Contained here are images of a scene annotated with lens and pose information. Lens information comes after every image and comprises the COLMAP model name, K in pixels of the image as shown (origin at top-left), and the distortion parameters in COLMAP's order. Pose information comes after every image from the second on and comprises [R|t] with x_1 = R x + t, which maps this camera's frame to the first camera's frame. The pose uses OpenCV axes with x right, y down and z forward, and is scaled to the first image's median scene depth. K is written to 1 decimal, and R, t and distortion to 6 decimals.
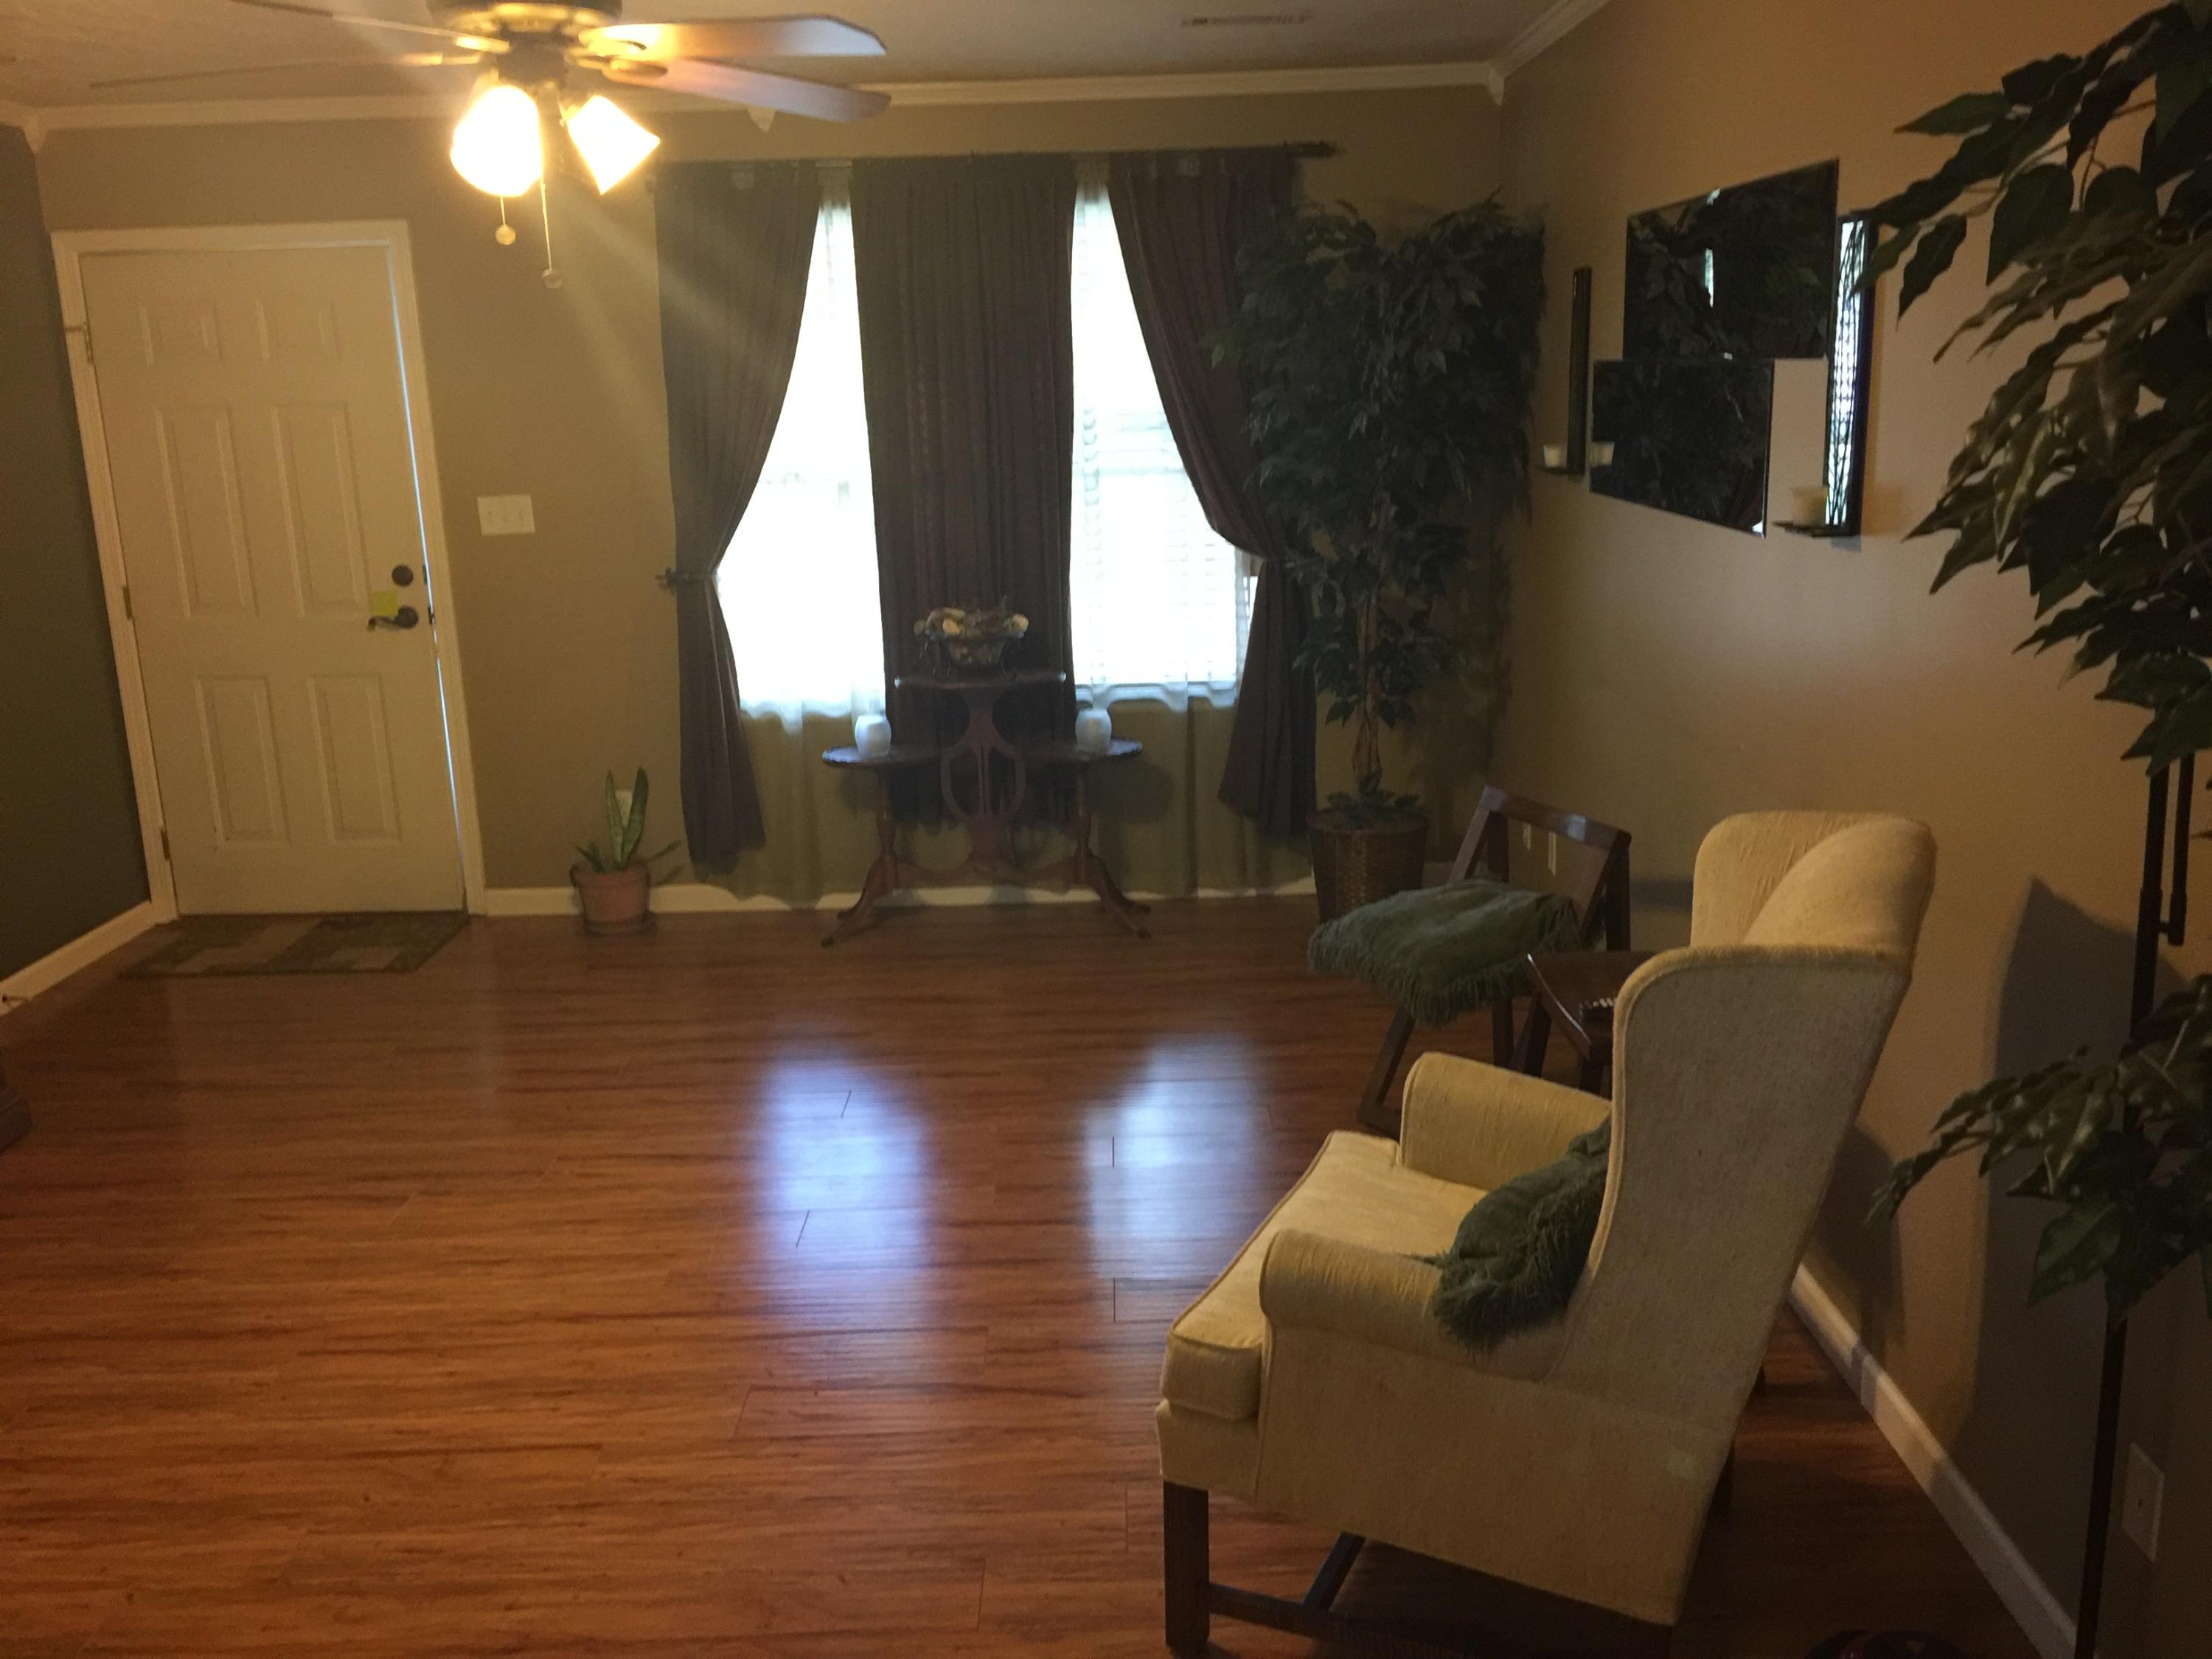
lens RADIAL K [[1894.6, 0, 1111.7], [0, 1894.6, 834.9], [0, 0, 1]] dist [0.045755, -0.024702]
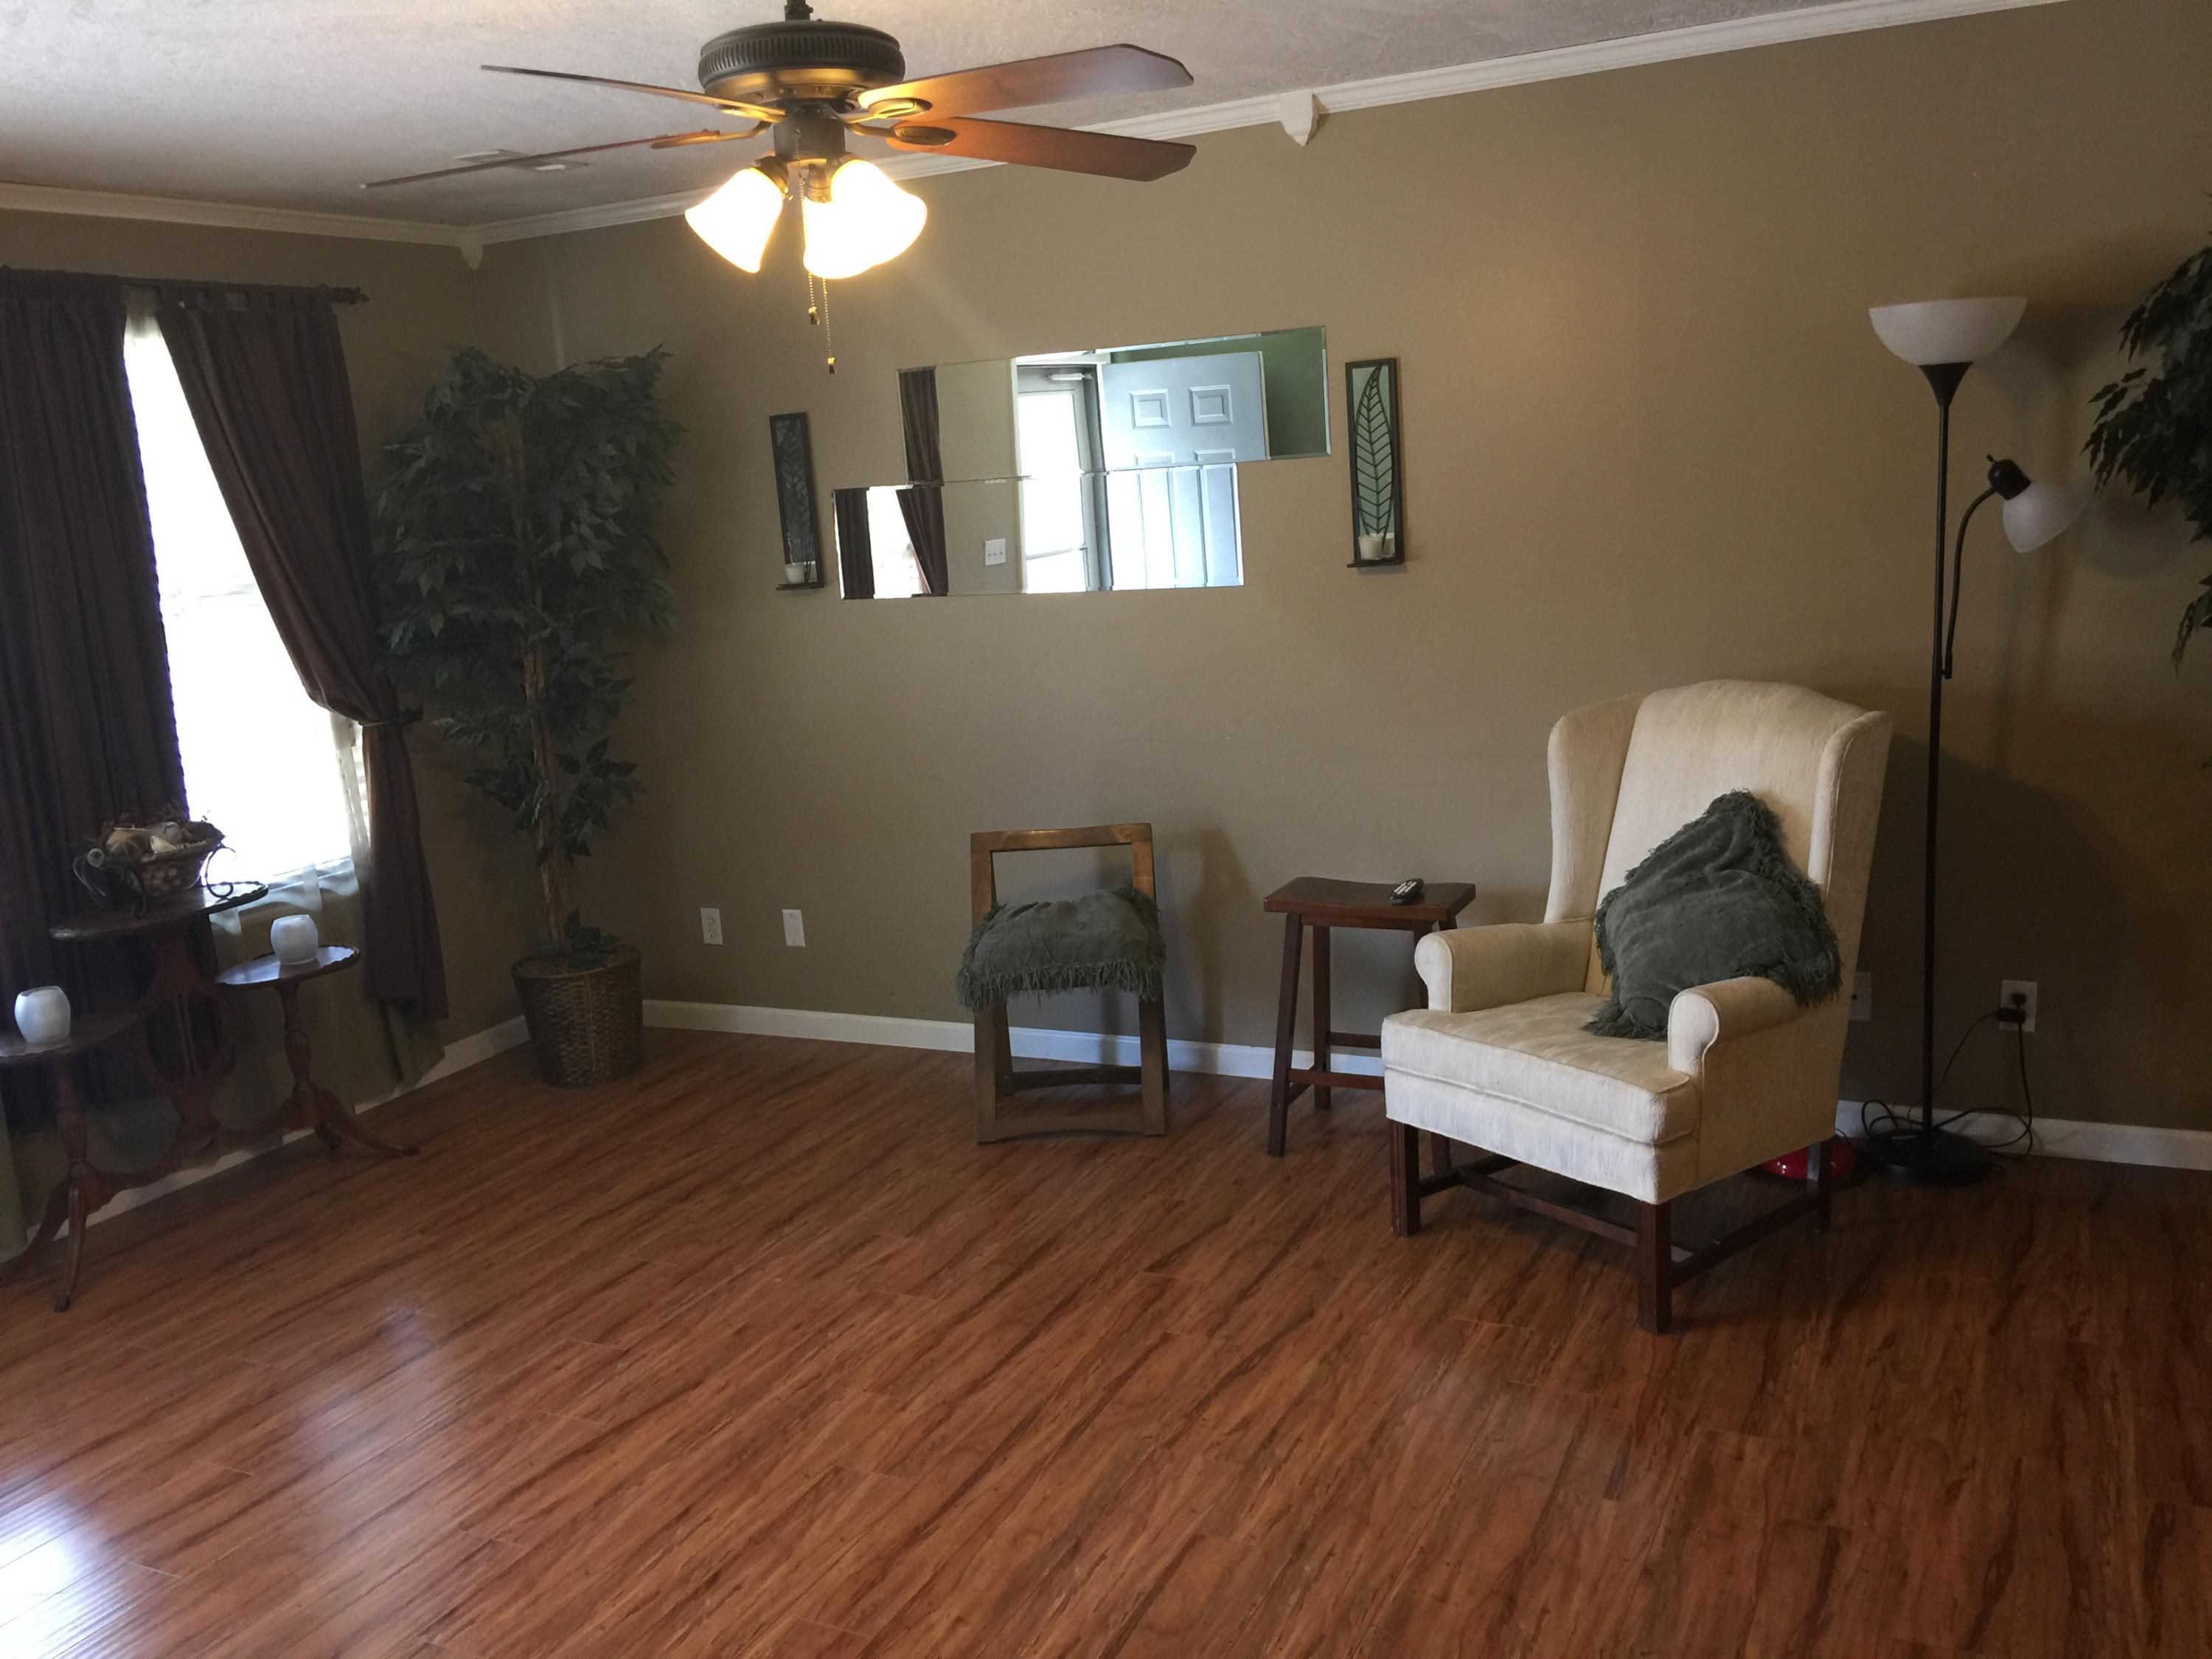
lens RADIAL K [[1894.6, 0, 1115.3], [0, 1894.6, 823.0], [0, 0, 1]] dist [0.045755, -0.024702]
pose [[0.442412, -0.170876, 0.880382, -0.608912], [0.270861, 0.961295, 0.050467, -0.051118], [-0.854930, 0.216134, 0.471572, 0.279591]]
